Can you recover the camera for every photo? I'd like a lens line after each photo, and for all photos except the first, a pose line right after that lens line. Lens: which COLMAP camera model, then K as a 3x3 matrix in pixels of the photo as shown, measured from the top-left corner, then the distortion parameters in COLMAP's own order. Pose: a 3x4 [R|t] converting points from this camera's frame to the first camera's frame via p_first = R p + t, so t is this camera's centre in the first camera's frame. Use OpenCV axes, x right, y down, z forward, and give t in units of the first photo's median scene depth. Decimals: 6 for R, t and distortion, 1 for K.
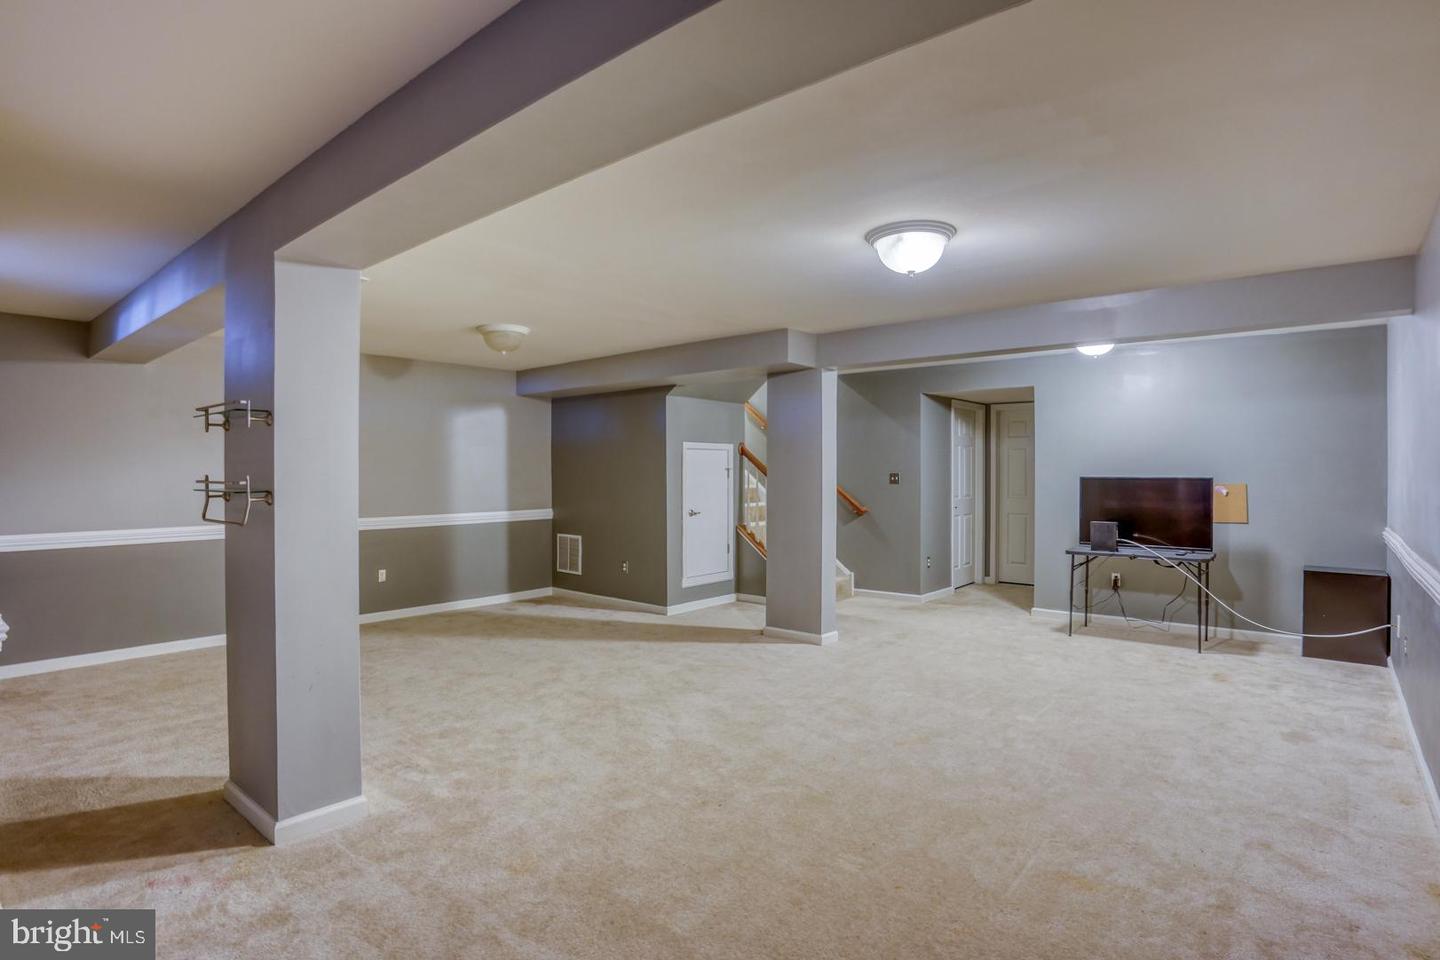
lens RADIAL K [[727.0, 0, 724.8], [0, 727.0, 475.0], [0, 0, 1]] dist [-0.042200, 0.027594]
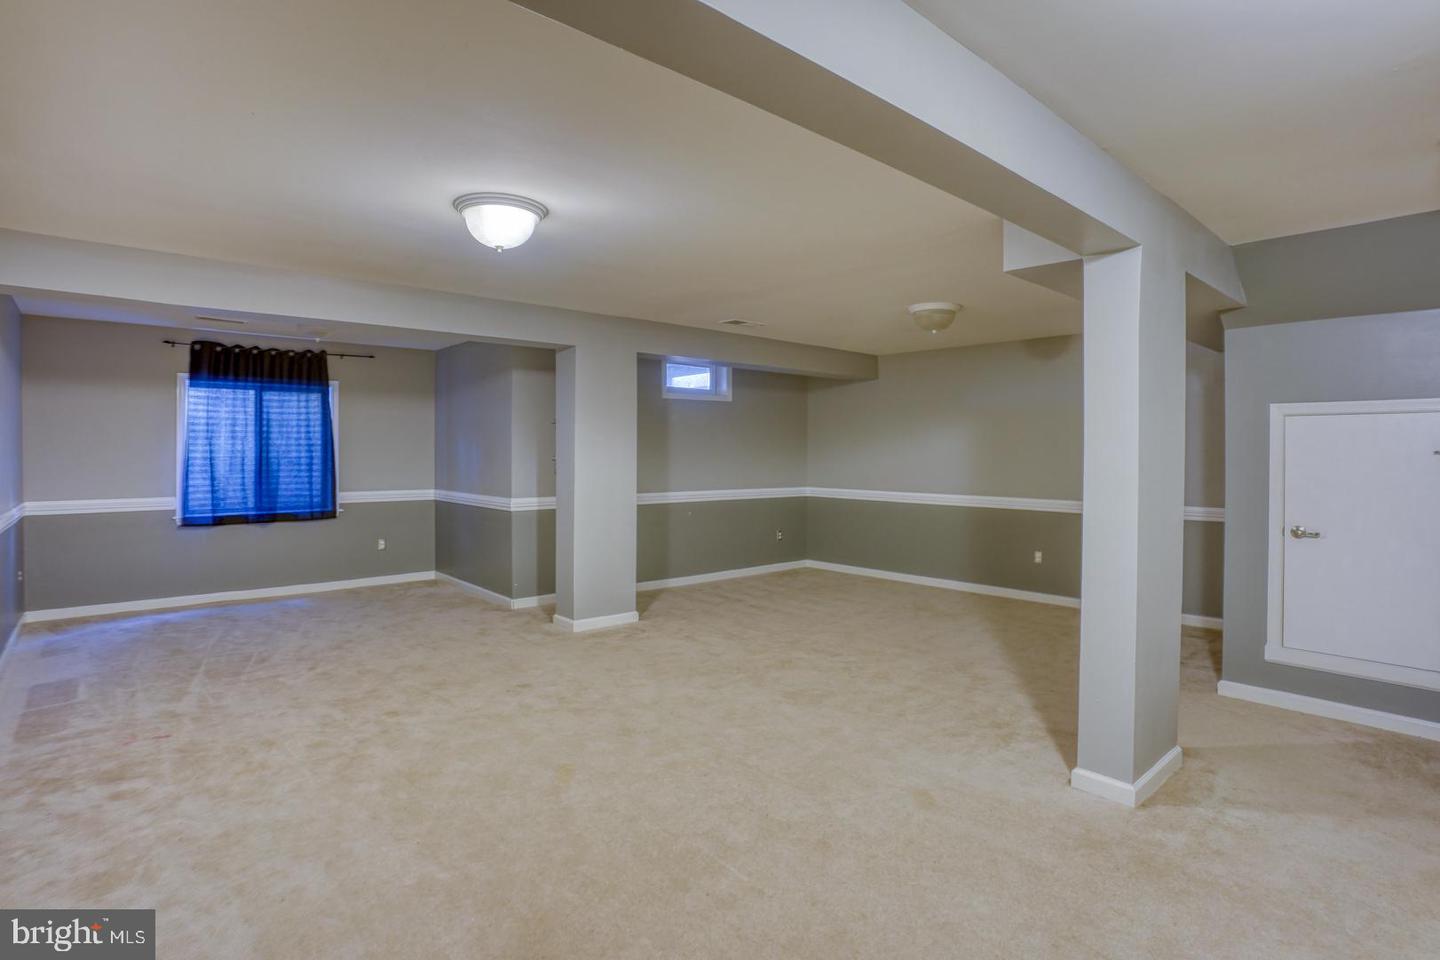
lens RADIAL K [[727.0, 0, 724.8], [0, 727.0, 475.0], [0, 0, 1]] dist [-0.042200, 0.027594]
pose [[-0.117160, 0.036136, -0.992455, 0.655756], [-0.006078, 0.999293, 0.037103, -0.010857], [0.993094, 0.010379, -0.116857, 0.780757]]
